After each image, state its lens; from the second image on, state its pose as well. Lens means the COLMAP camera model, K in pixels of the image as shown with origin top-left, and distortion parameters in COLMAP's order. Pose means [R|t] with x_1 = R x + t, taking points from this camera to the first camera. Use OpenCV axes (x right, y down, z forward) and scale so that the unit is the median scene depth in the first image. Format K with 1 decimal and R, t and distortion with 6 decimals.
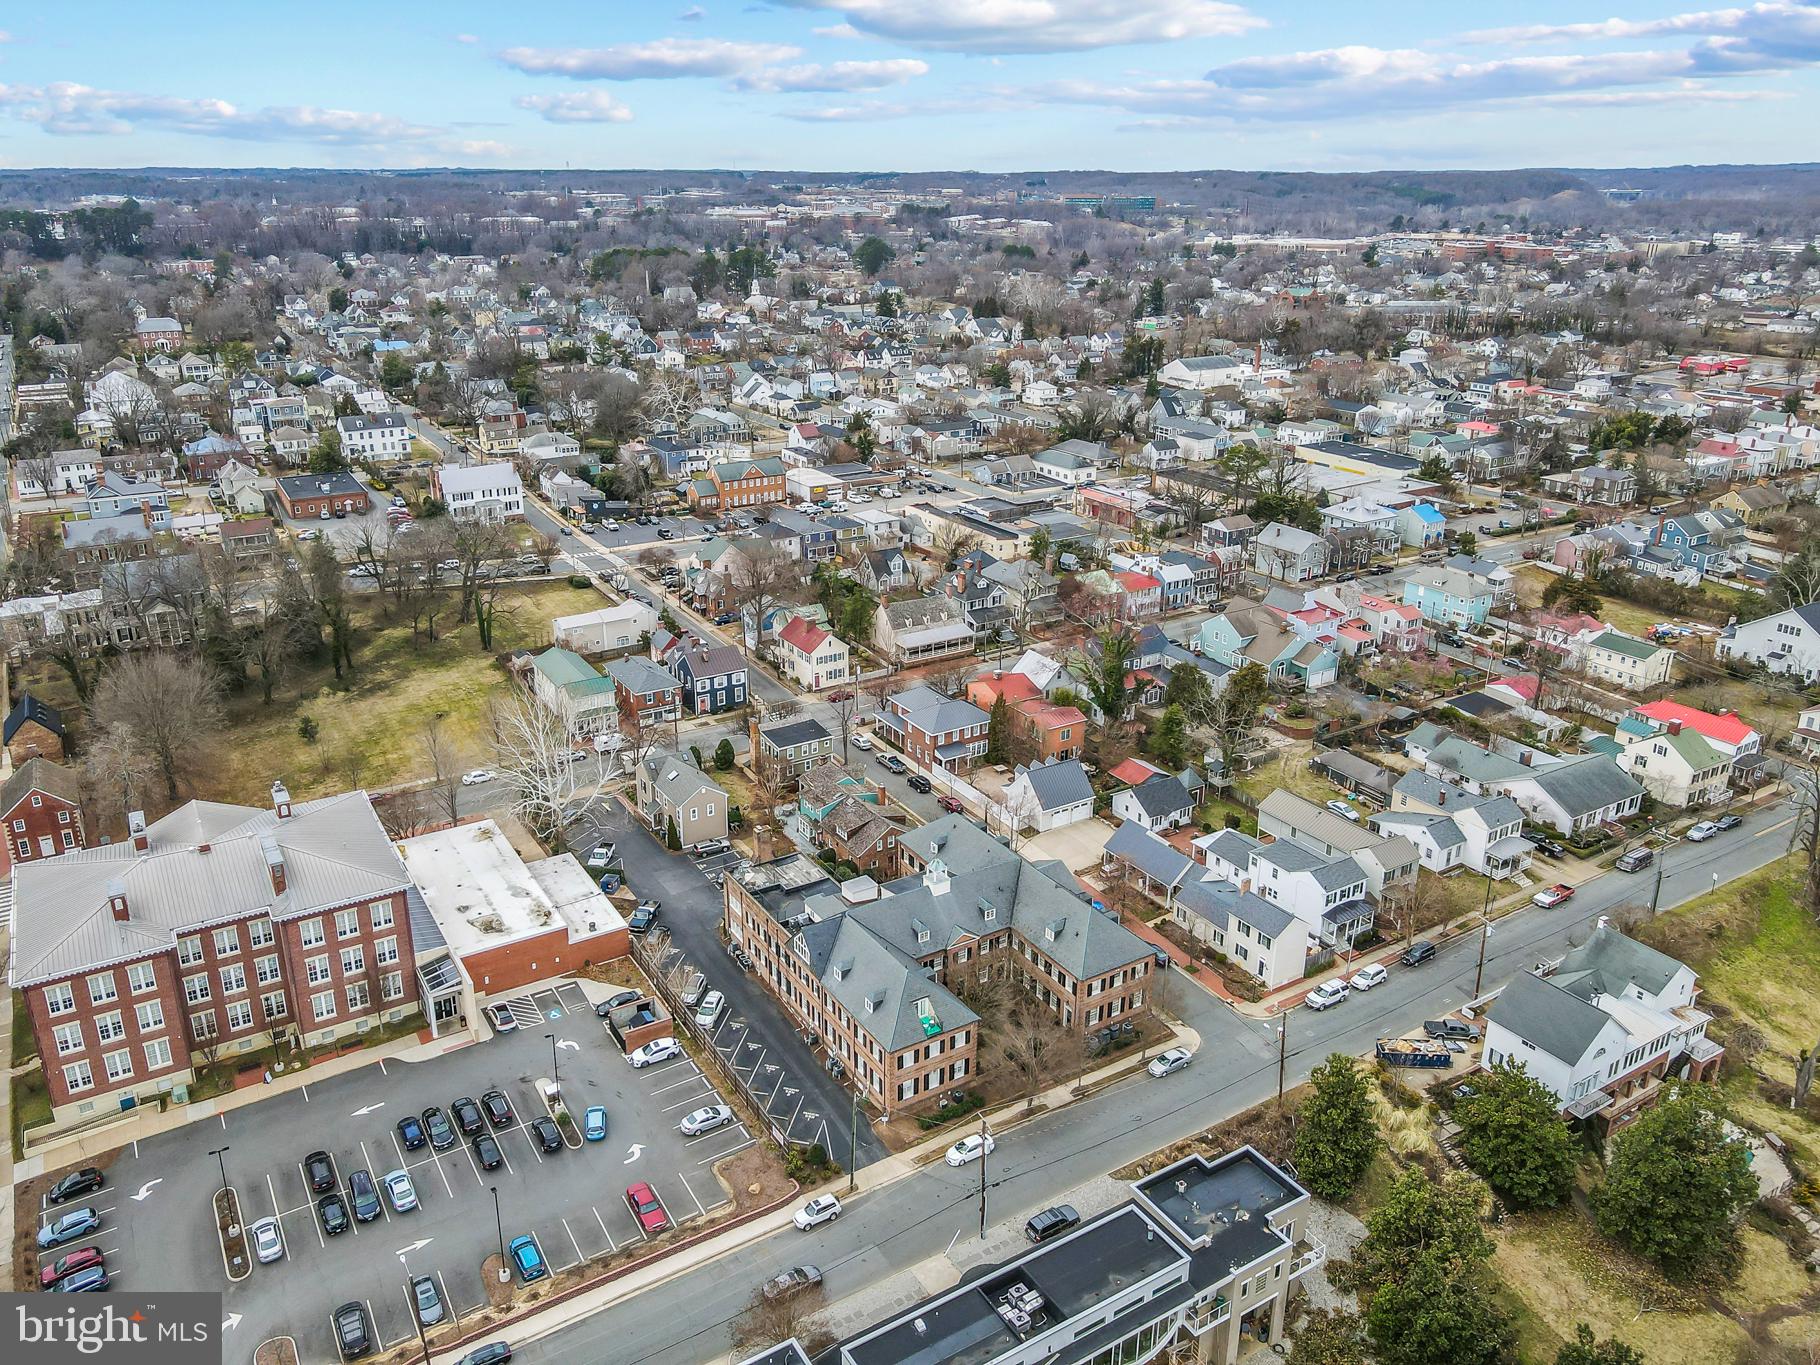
lens RADIAL K [[1364.8, 0, 912.1], [0, 1364.8, 630.0], [0, 0, 1]] dist [-0.000933, 0.001933]
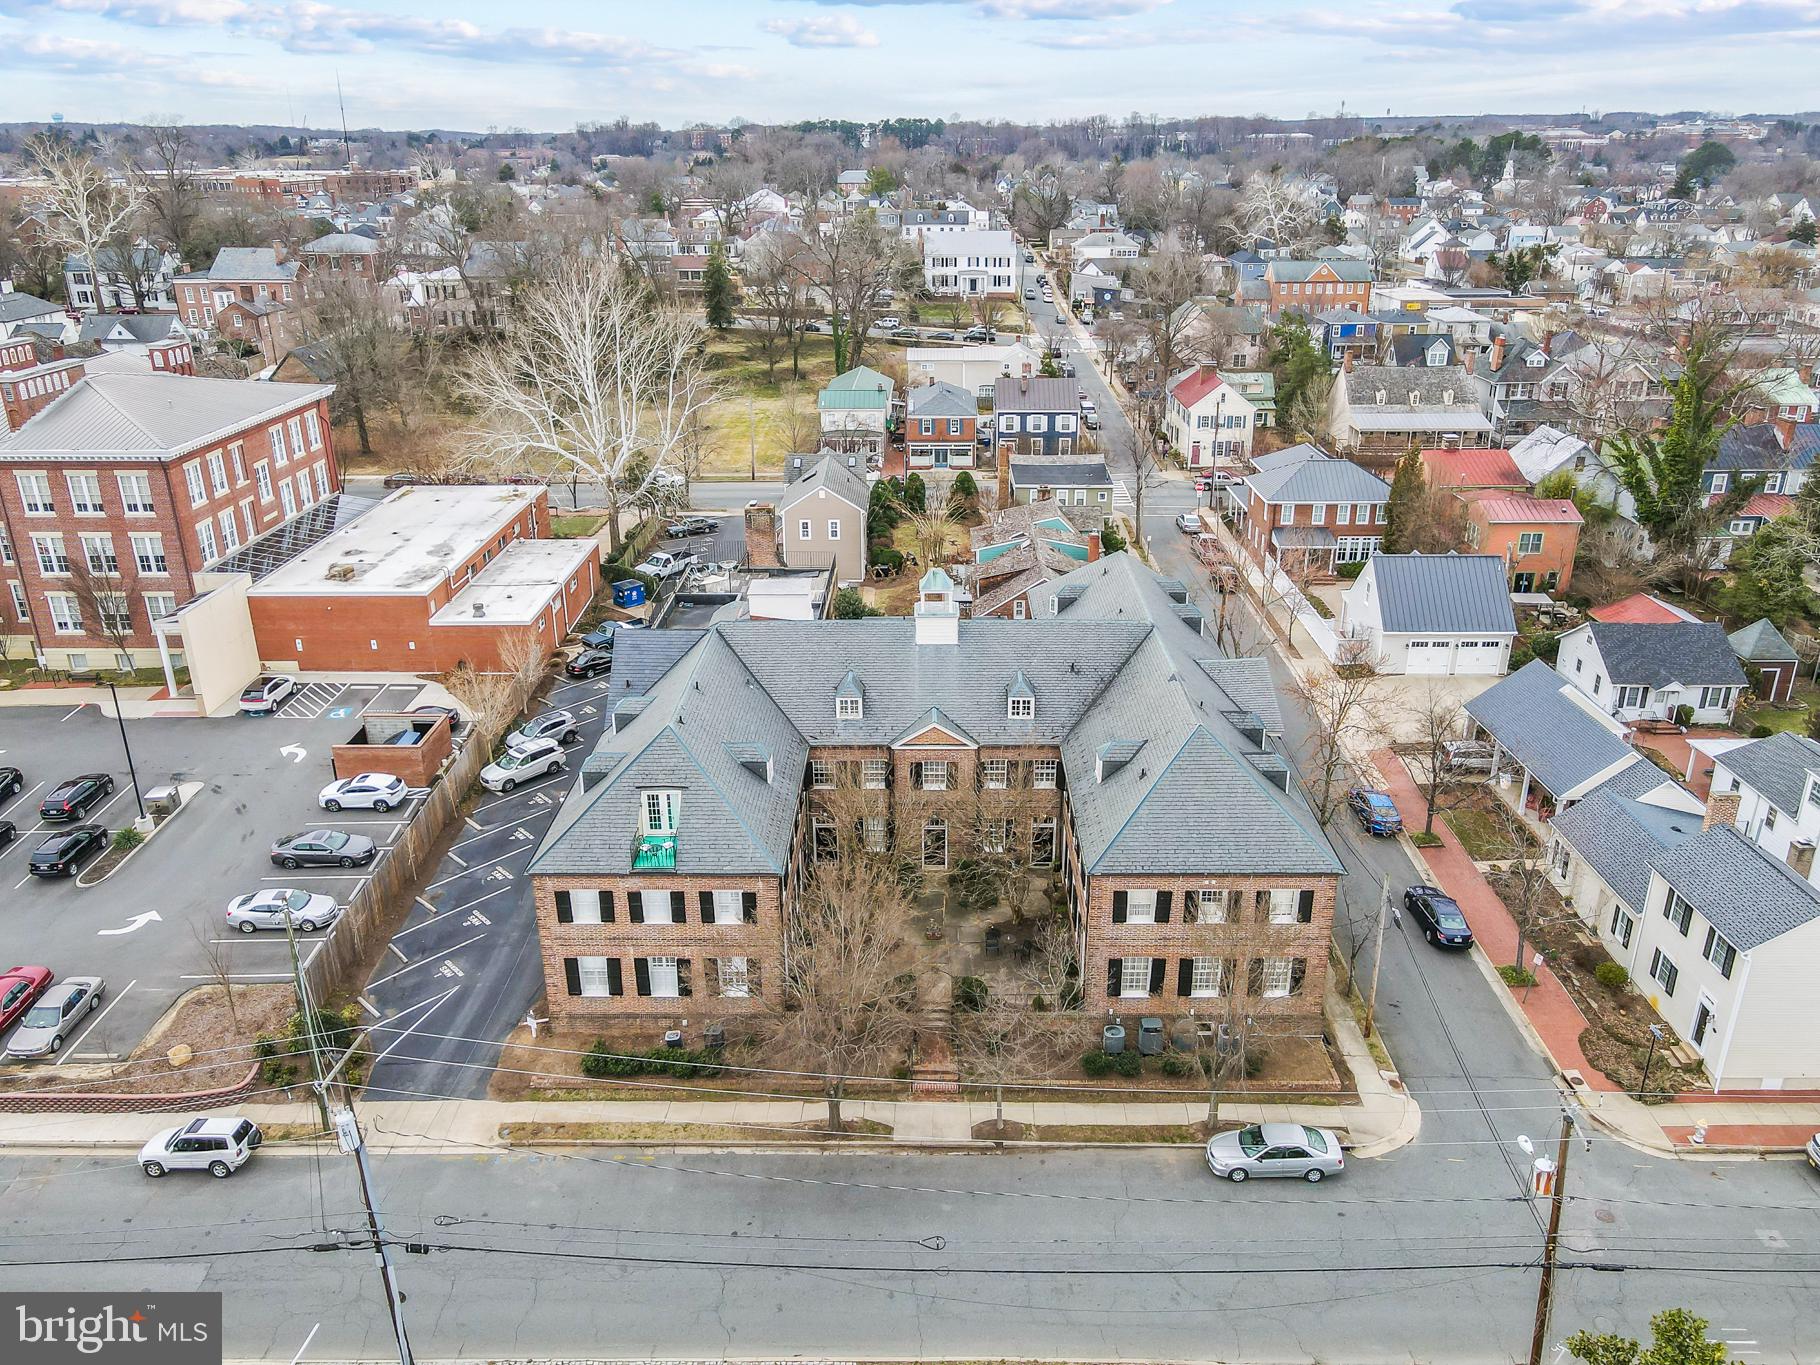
lens RADIAL K [[1338.5, 0, 922.5], [0, 1338.5, 677.6], [0, 0, 1]] dist [0.008531, 0.011592]
pose [[0.845795, 0.191441, -0.497977, 0.241961], [-0.166158, 0.981501, 0.095112, 0.157231], [0.506974, 0.002297, 0.861958, 0.584043]]
